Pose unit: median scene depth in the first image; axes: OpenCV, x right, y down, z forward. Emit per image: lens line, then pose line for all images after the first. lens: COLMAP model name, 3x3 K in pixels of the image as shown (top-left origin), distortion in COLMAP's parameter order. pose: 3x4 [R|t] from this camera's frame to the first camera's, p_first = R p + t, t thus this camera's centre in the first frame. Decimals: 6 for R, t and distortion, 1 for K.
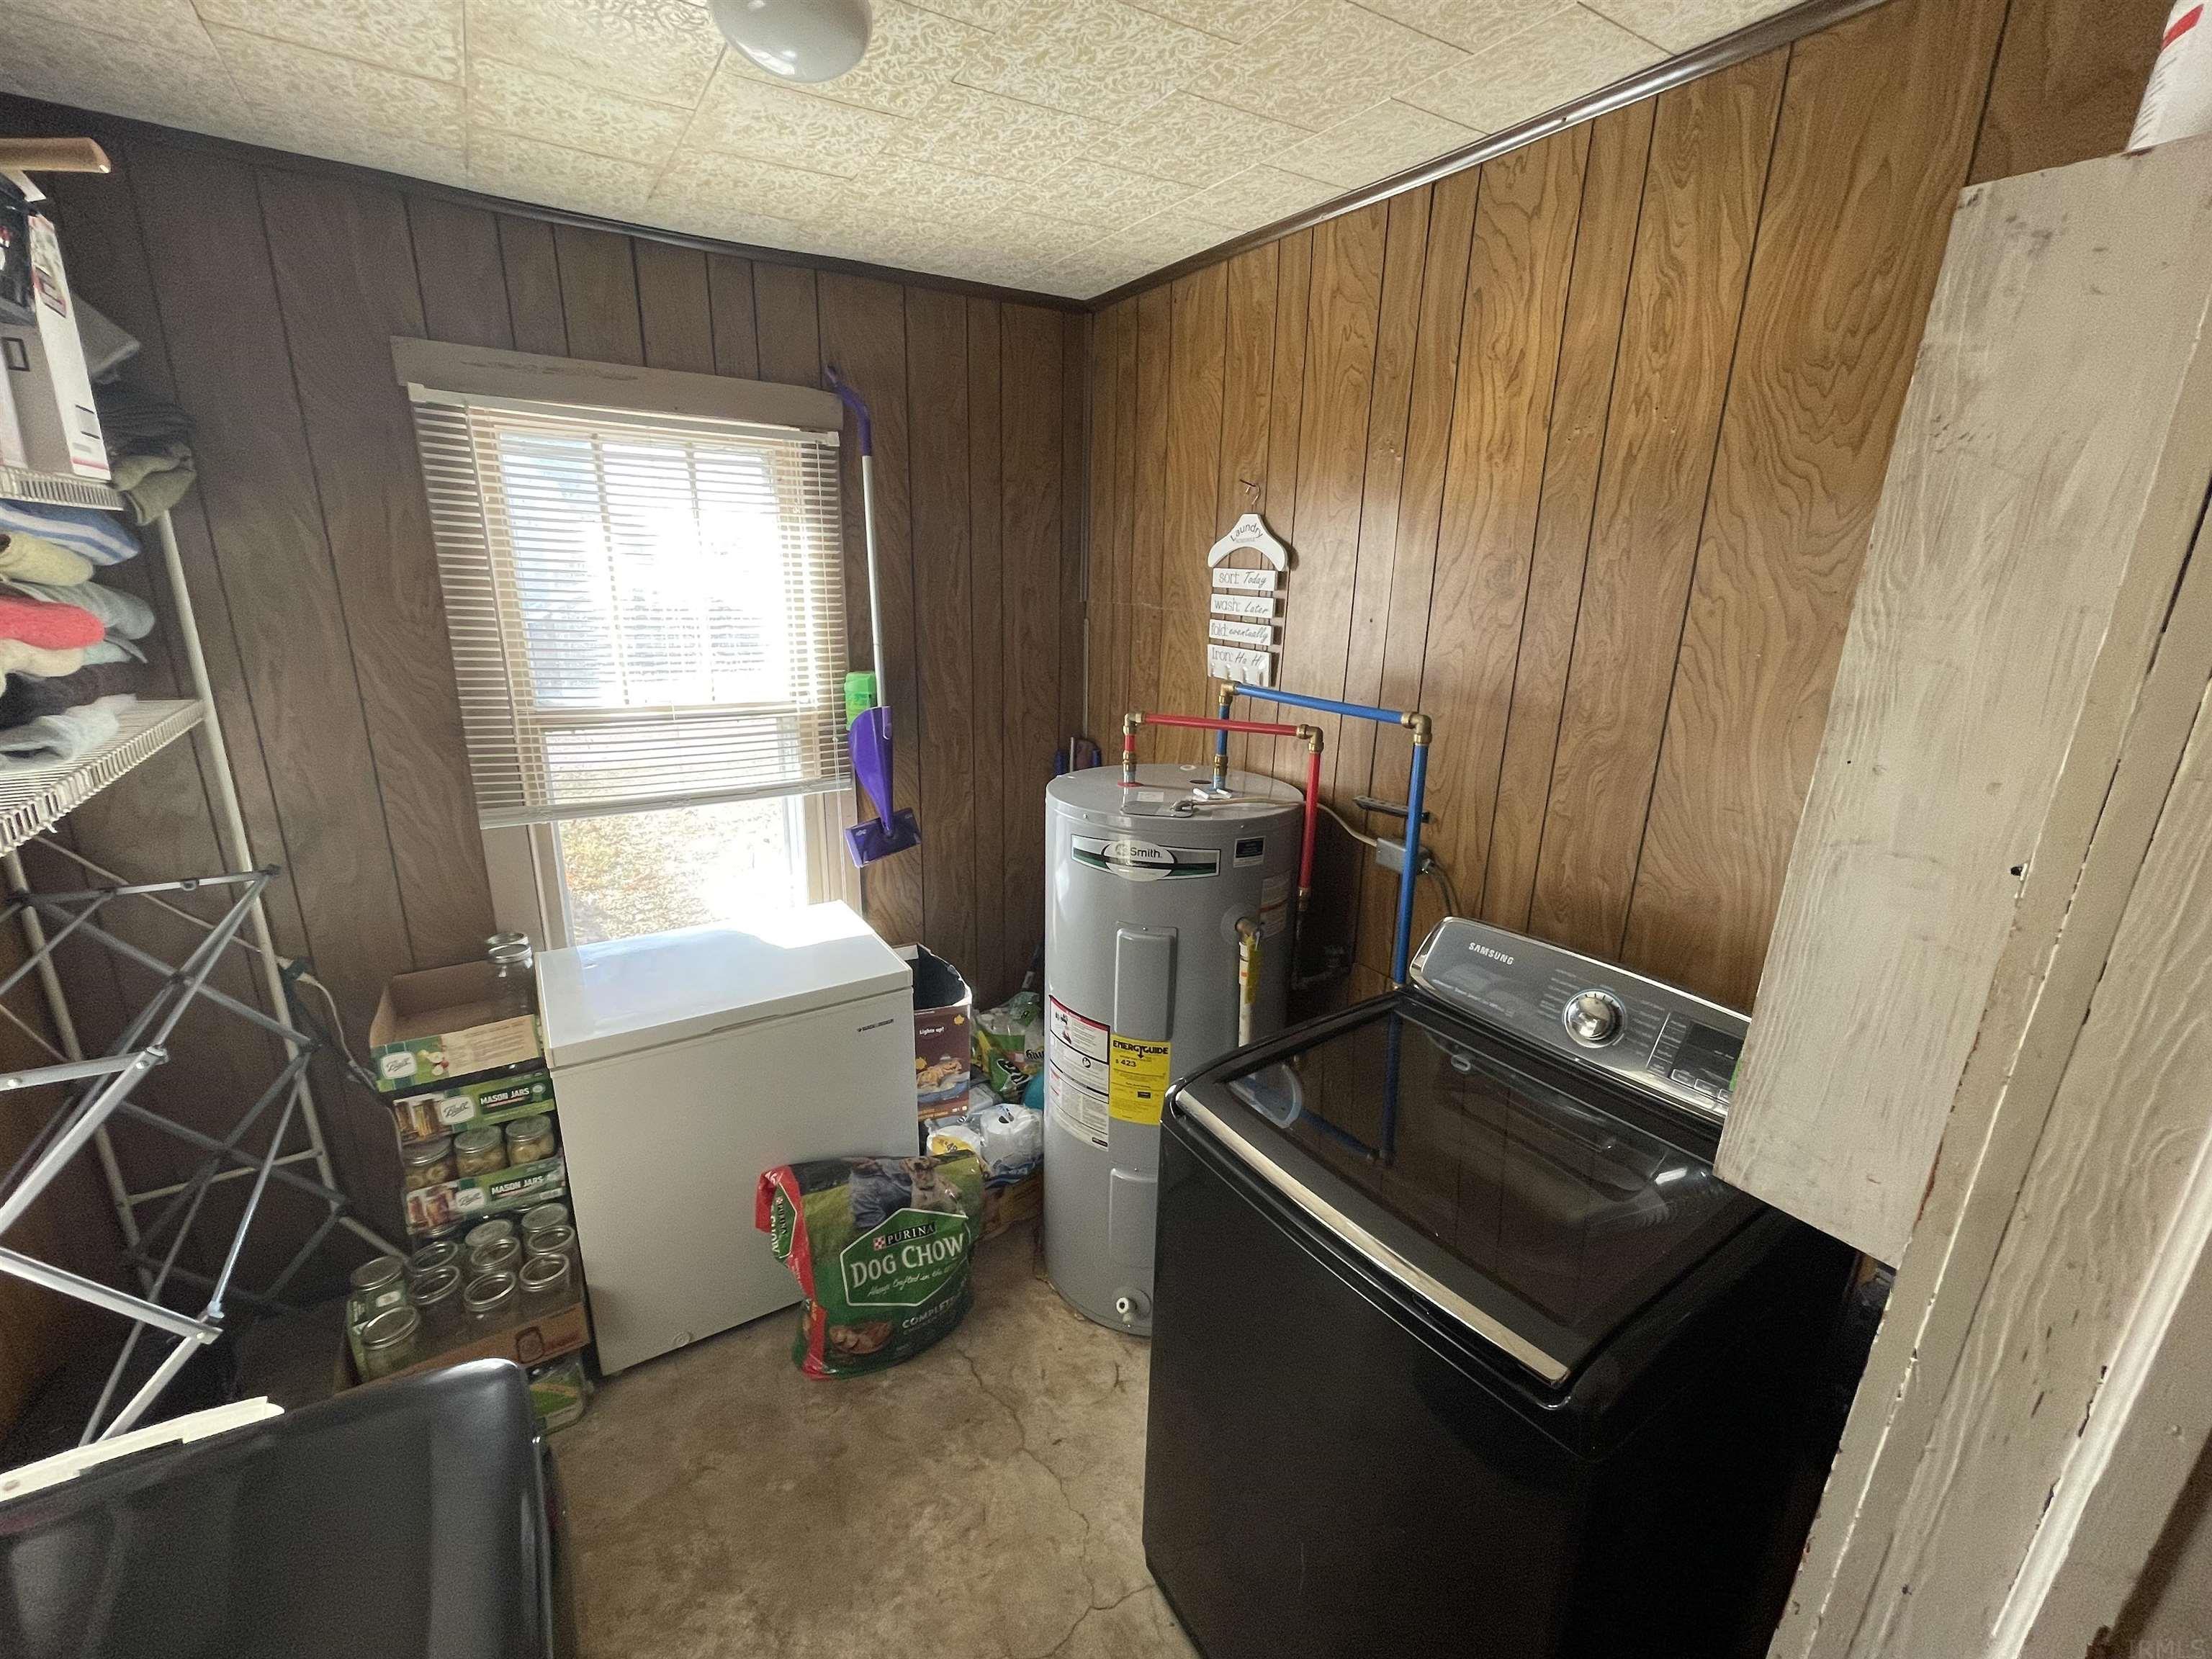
lens RADIAL K [[911.5, 0, 1106.0], [0, 911.5, 829.5], [0, 0, 1]] dist [-0.001999, 0.000289]
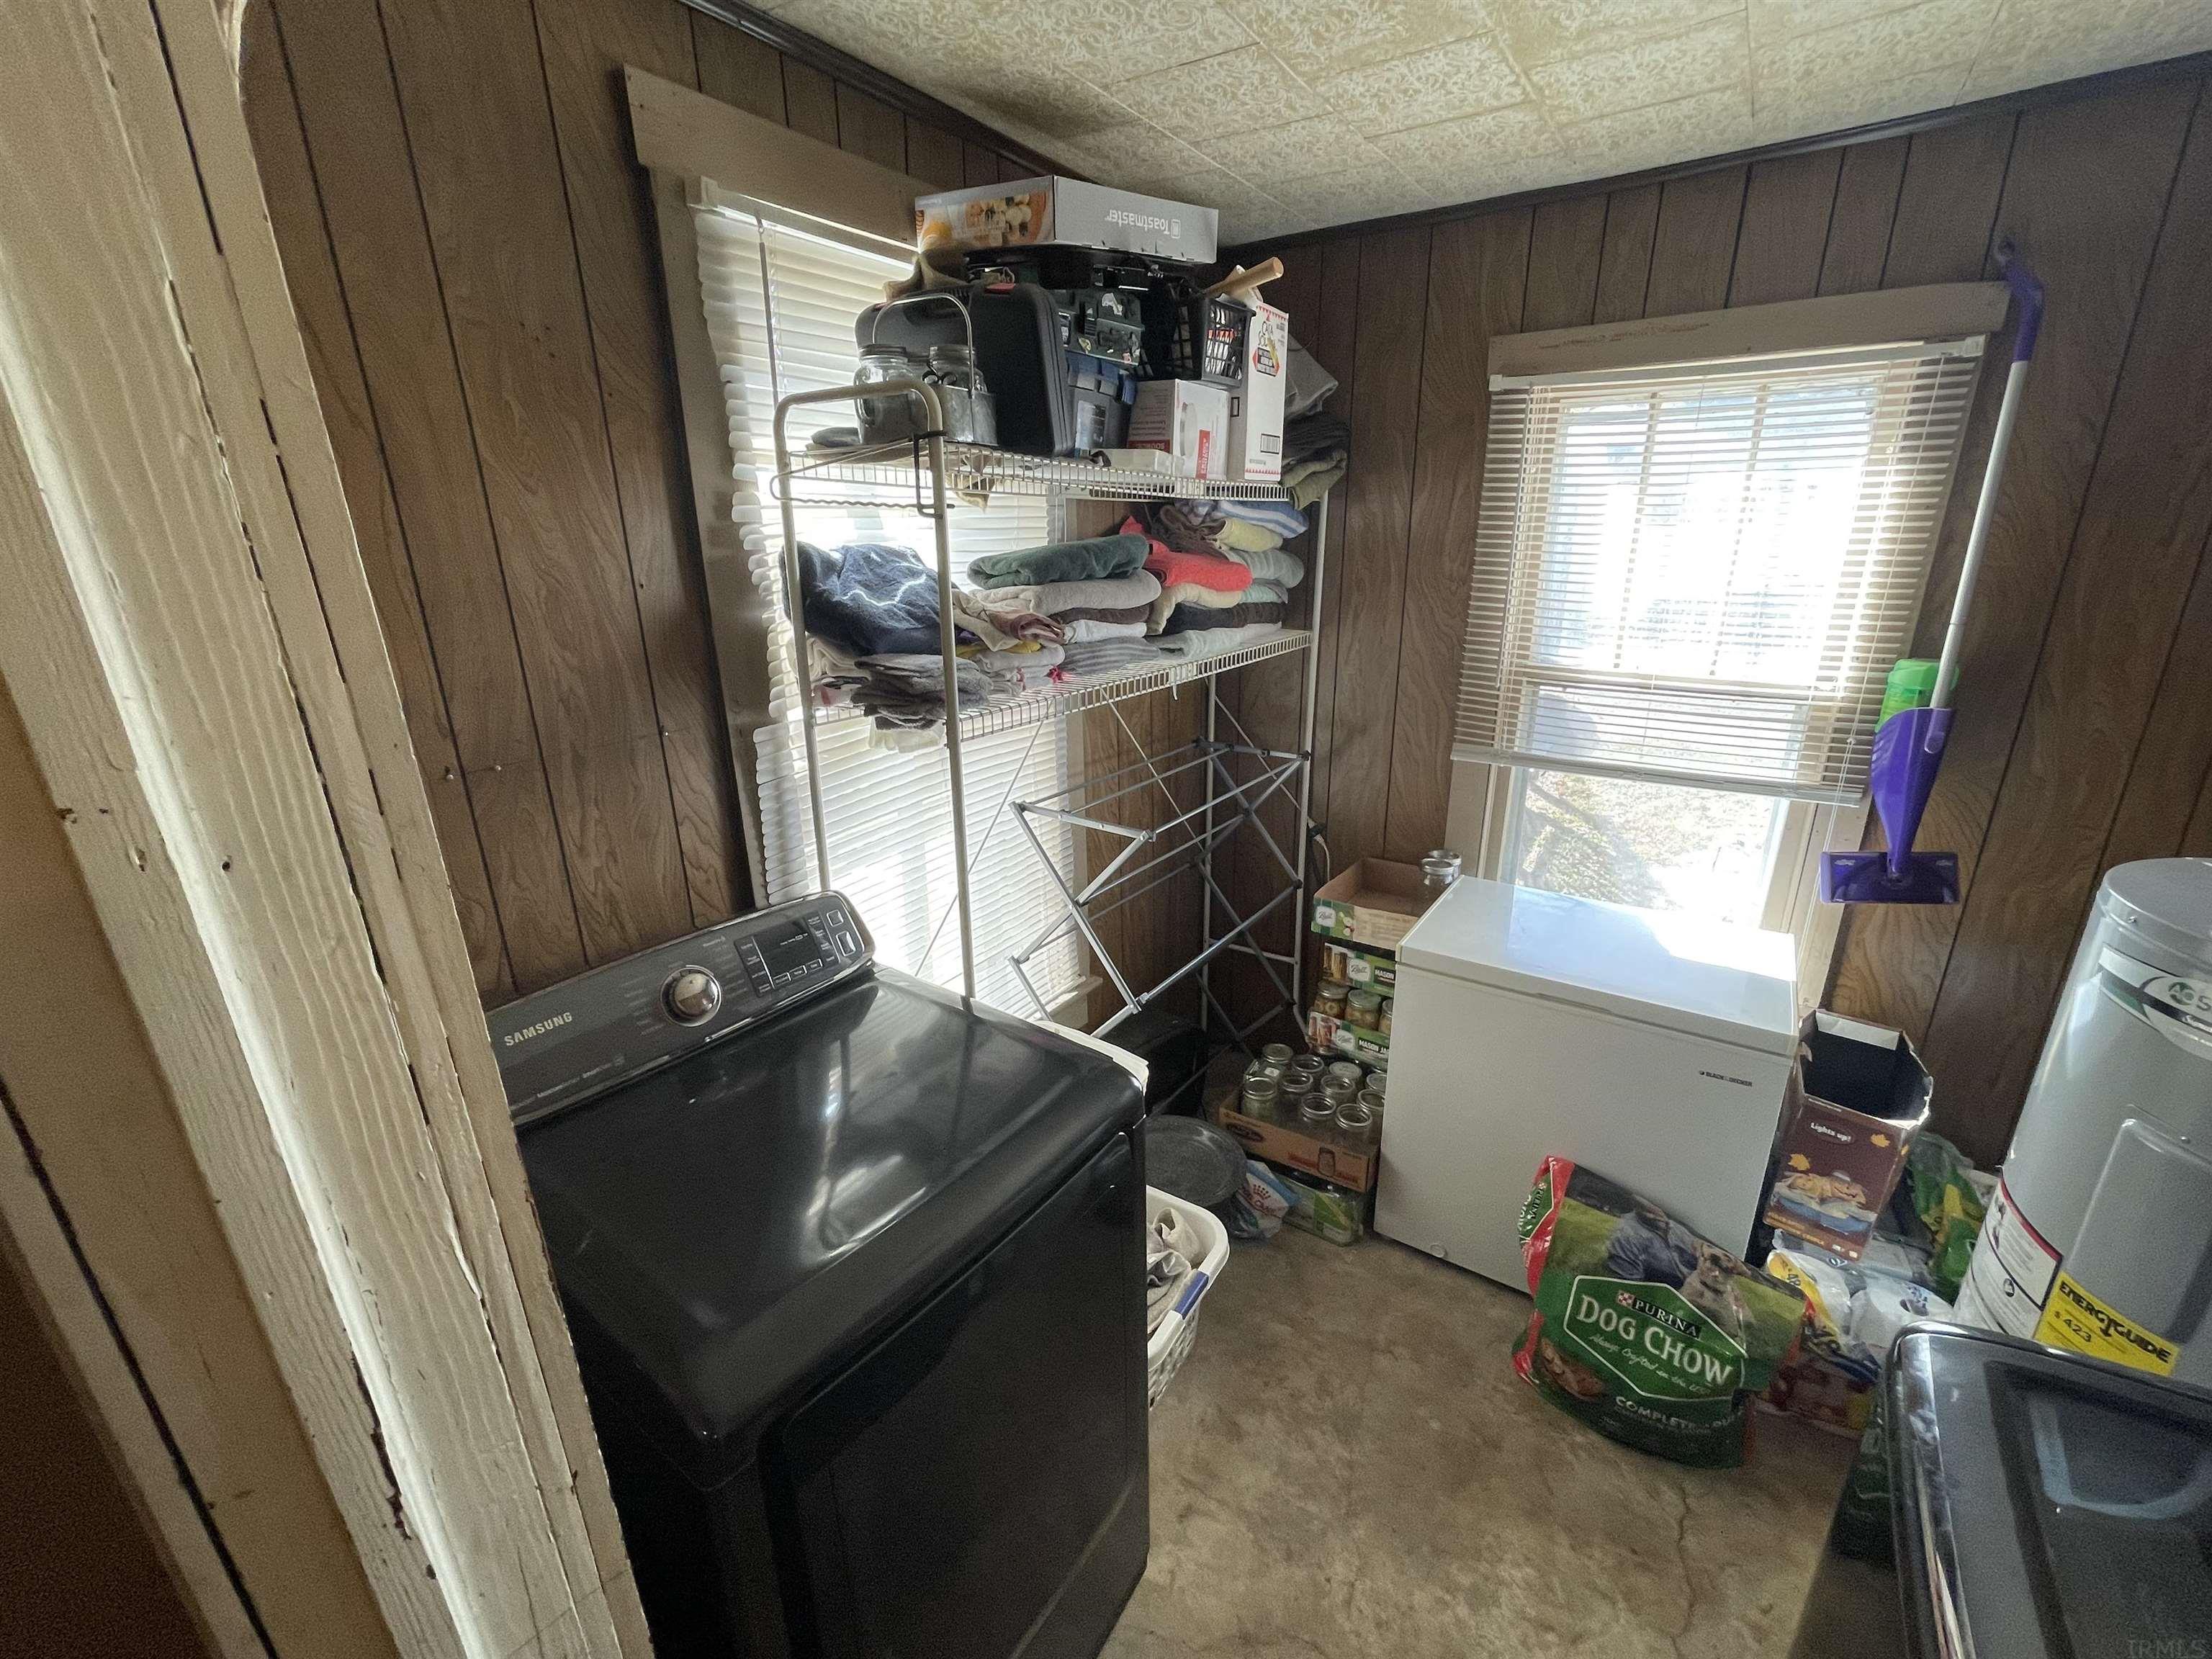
lens RADIAL K [[911.5, 0, 1106.0], [0, 911.5, 829.5], [0, 0, 1]] dist [-0.001999, 0.000289]
pose [[0.397221, 0.258480, -0.880570, 0.210477], [-0.229073, 0.957070, 0.177602, -0.022195], [0.888674, 0.131168, 0.439379, 0.108357]]
